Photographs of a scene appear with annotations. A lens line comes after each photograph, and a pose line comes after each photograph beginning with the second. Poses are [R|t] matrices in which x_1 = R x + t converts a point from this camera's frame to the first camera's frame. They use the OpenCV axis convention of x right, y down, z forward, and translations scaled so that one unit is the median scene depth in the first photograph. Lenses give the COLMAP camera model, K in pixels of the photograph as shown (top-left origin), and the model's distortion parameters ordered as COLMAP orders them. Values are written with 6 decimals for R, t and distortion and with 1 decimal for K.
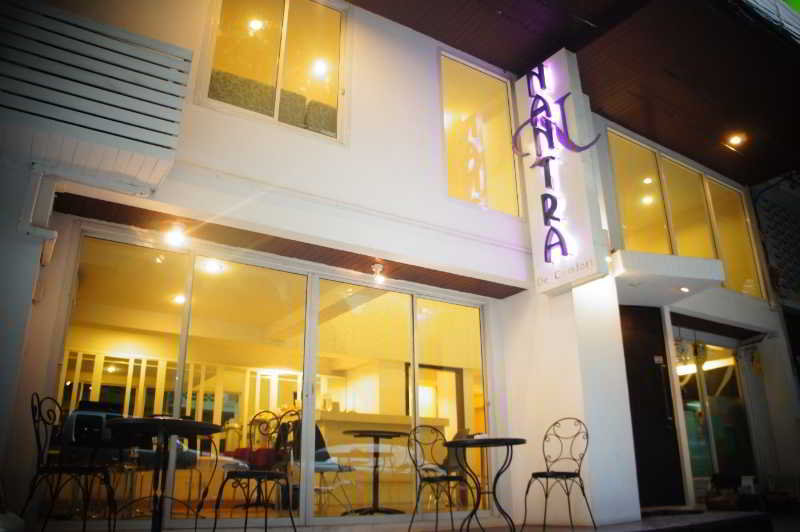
lens RADIAL K [[630.6, 0, 400.0], [0, 630.6, 266.0], [0, 0, 1]] dist [-0.132405, 0.006573]
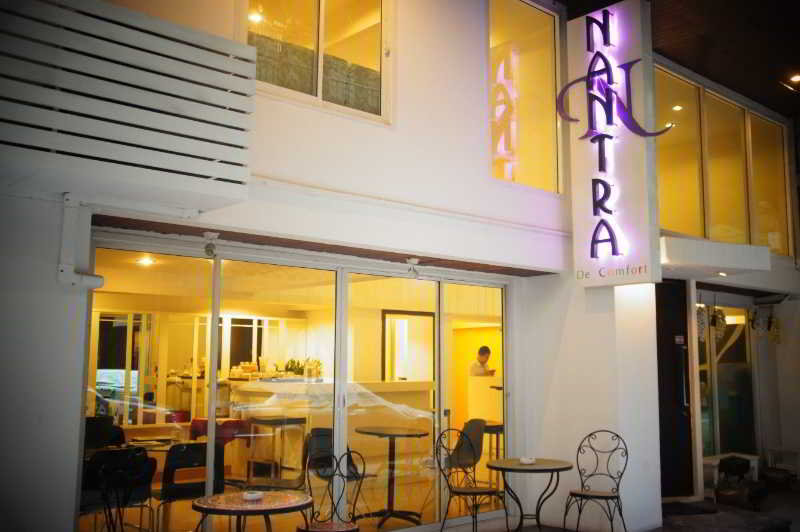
lens RADIAL K [[807.8, 0, 400.0], [0, 807.8, 266.0], [0, 0, 1]] dist [-0.000718, -0.011634]
pose [[0.987205, 0.036020, 0.155332, -0.215002], [-0.069062, 0.974627, 0.212915, -0.216575], [-0.143721, -0.220918, 0.964645, -0.091855]]
